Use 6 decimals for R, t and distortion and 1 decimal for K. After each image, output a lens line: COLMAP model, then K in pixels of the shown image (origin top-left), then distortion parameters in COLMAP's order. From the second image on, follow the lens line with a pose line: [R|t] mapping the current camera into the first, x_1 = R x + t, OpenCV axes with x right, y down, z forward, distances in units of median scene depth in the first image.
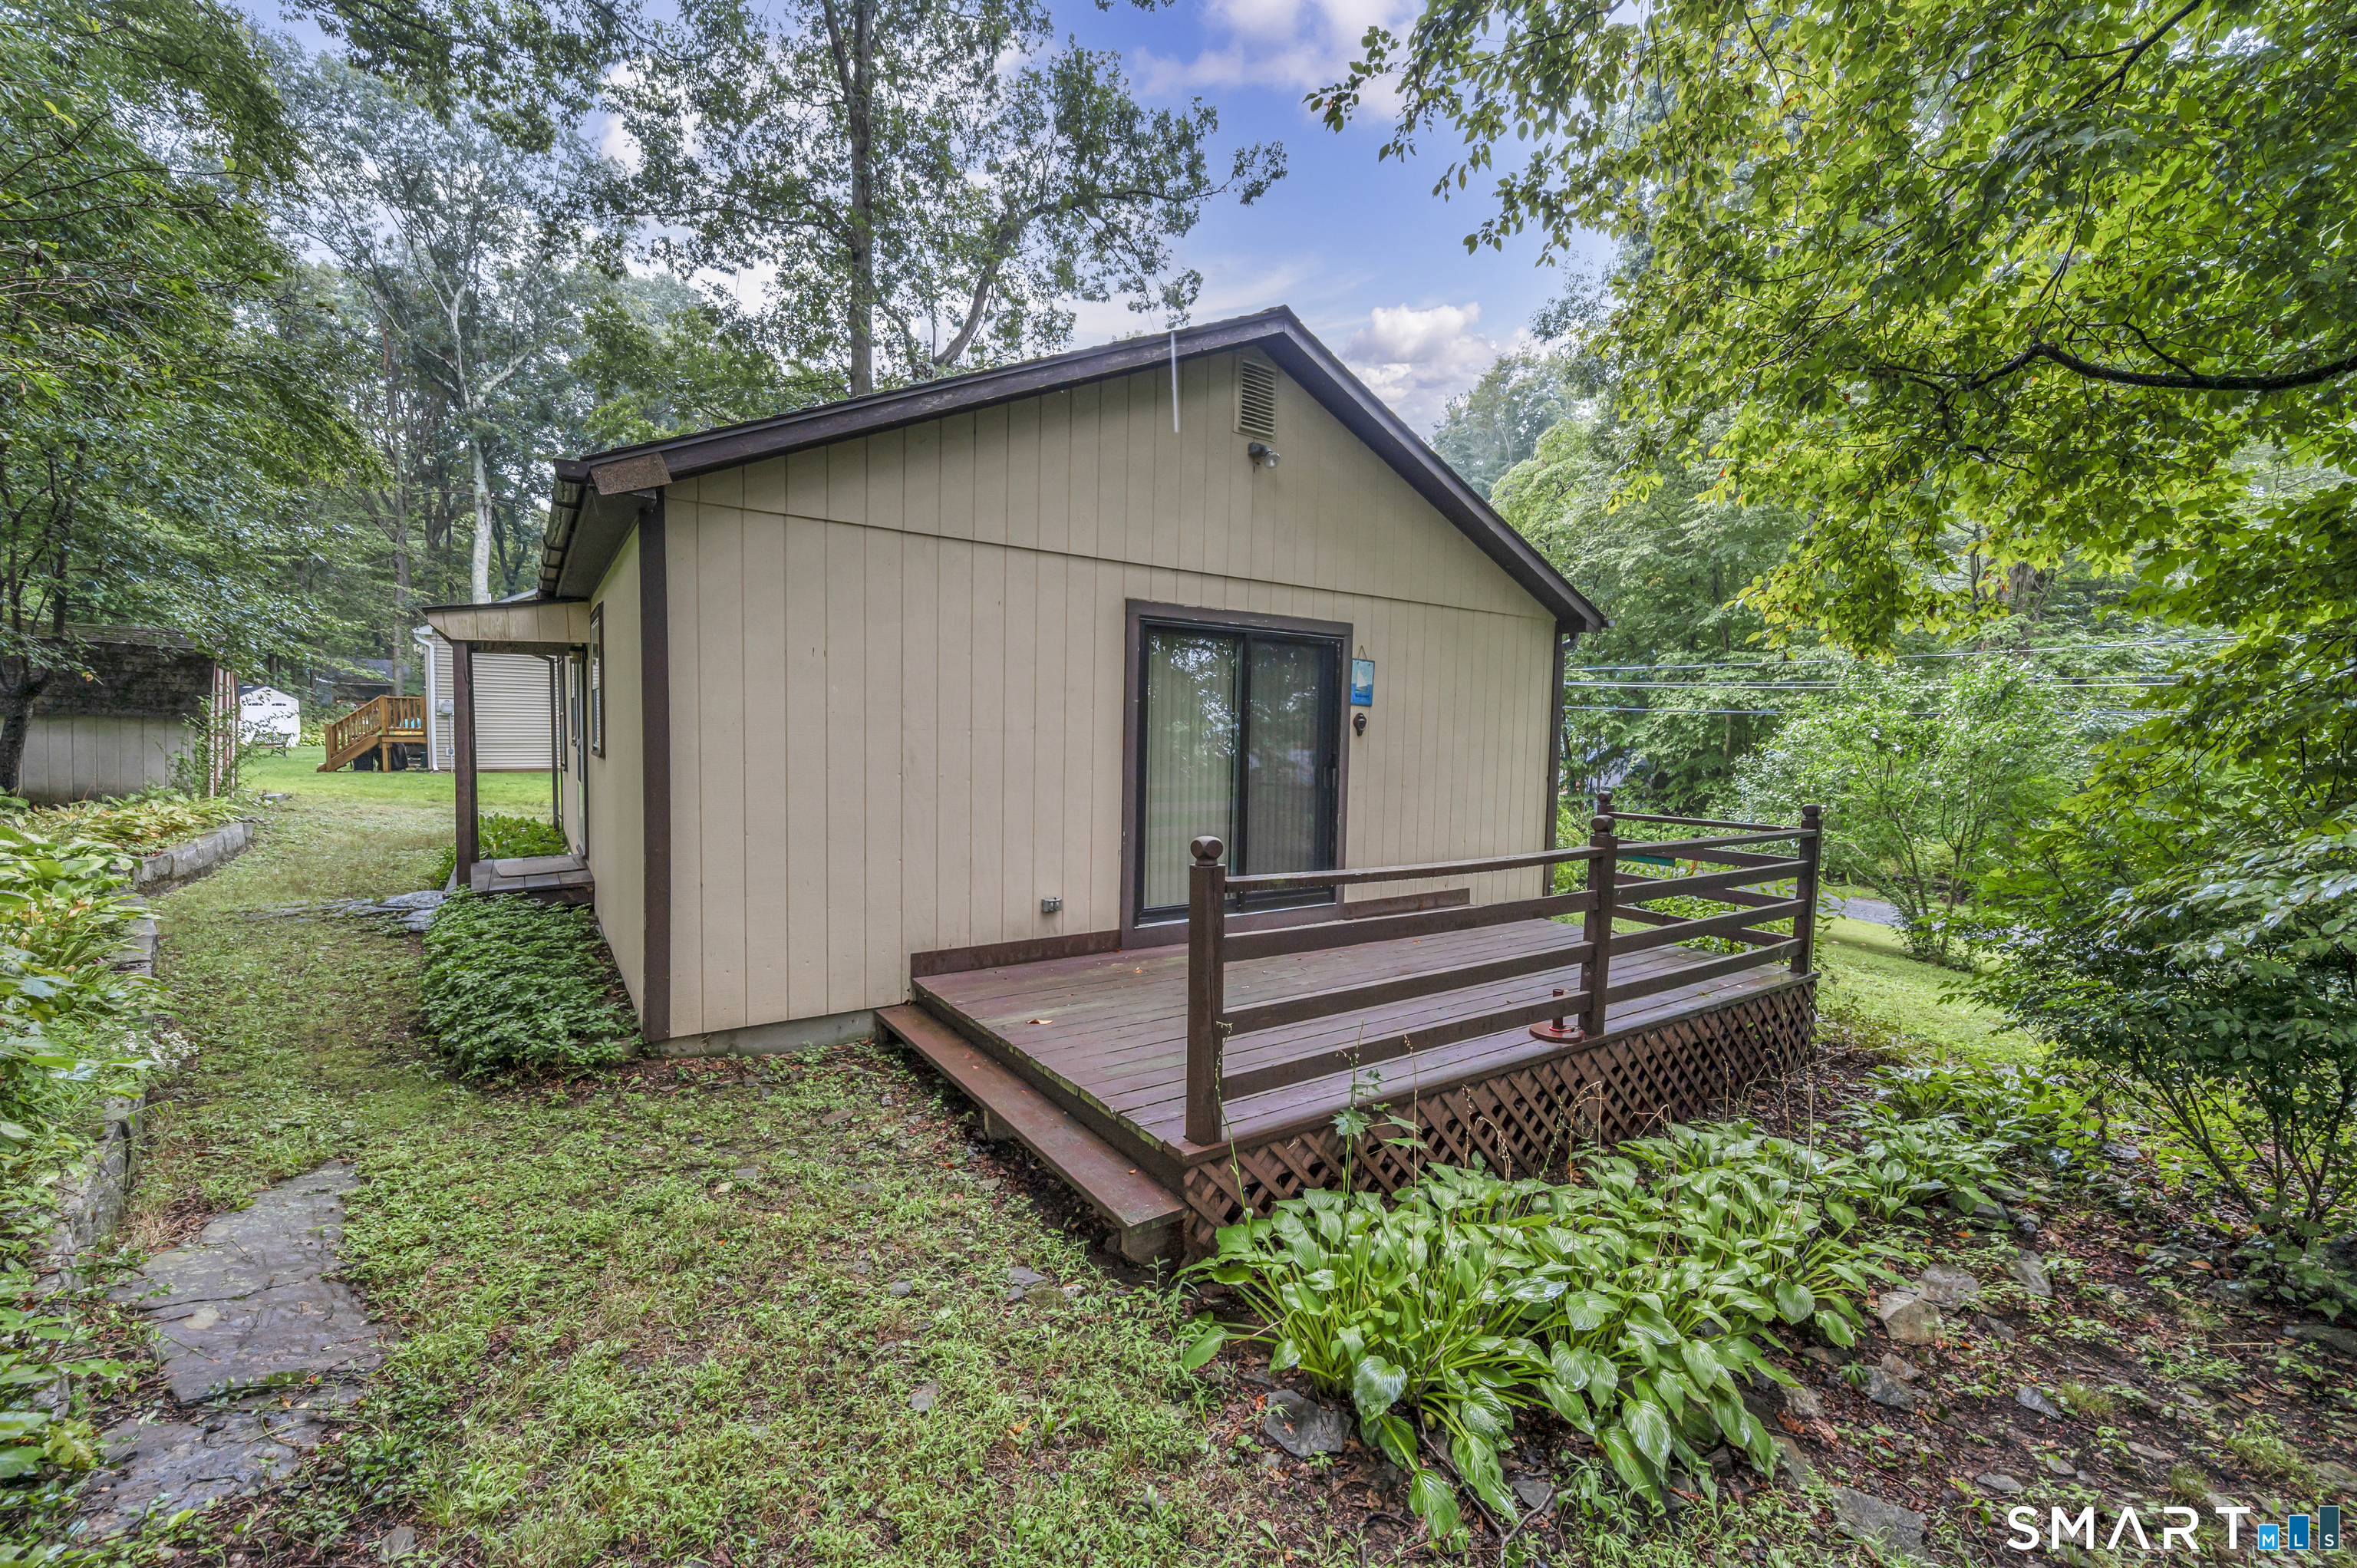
lens RADIAL K [[952.7, 0, 1186.5], [0, 952.7, 794.9], [0, 0, 1]] dist [-0.003333, 0.000103]
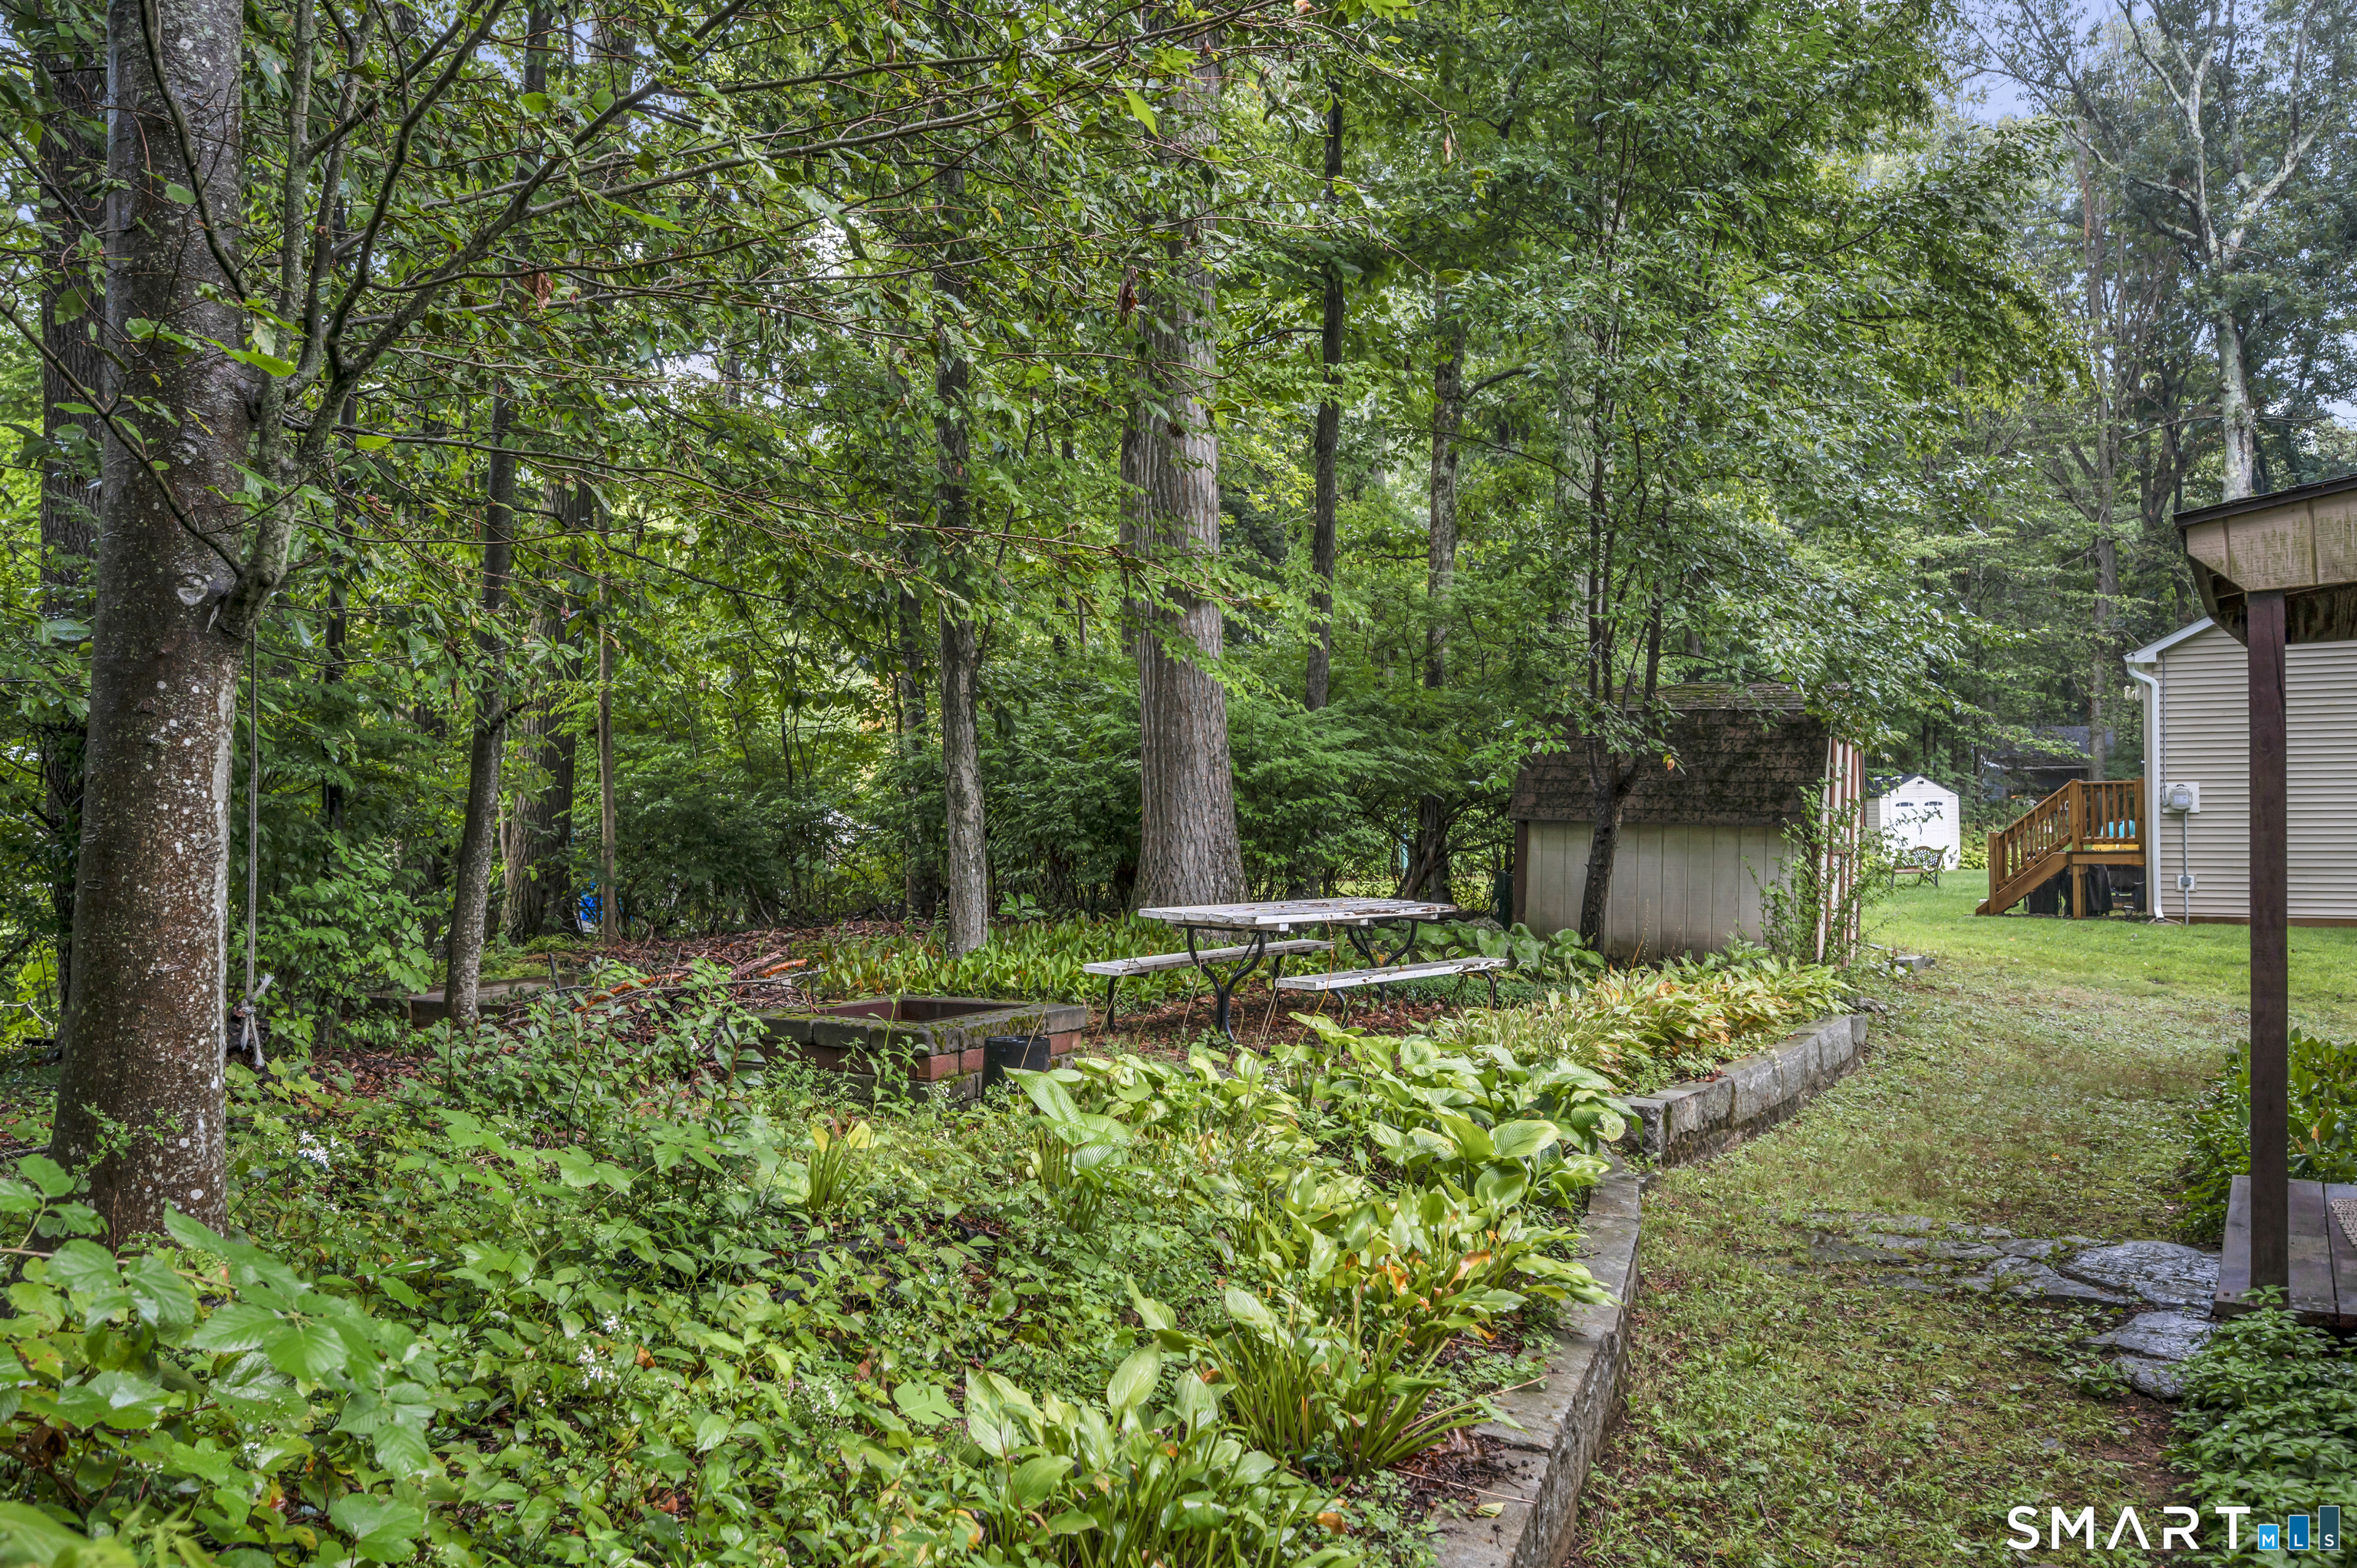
lens RADIAL K [[1758.7, 0, 1182.3], [0, 1758.7, 792.3], [0, 0, 1]] dist [0.003117, -0.003654]
pose [[0.391102, -0.038716, -0.919533, -0.102183], [-0.048230, 0.996880, -0.062486, -0.008117], [0.919083, 0.068788, 0.388014, 0.119736]]
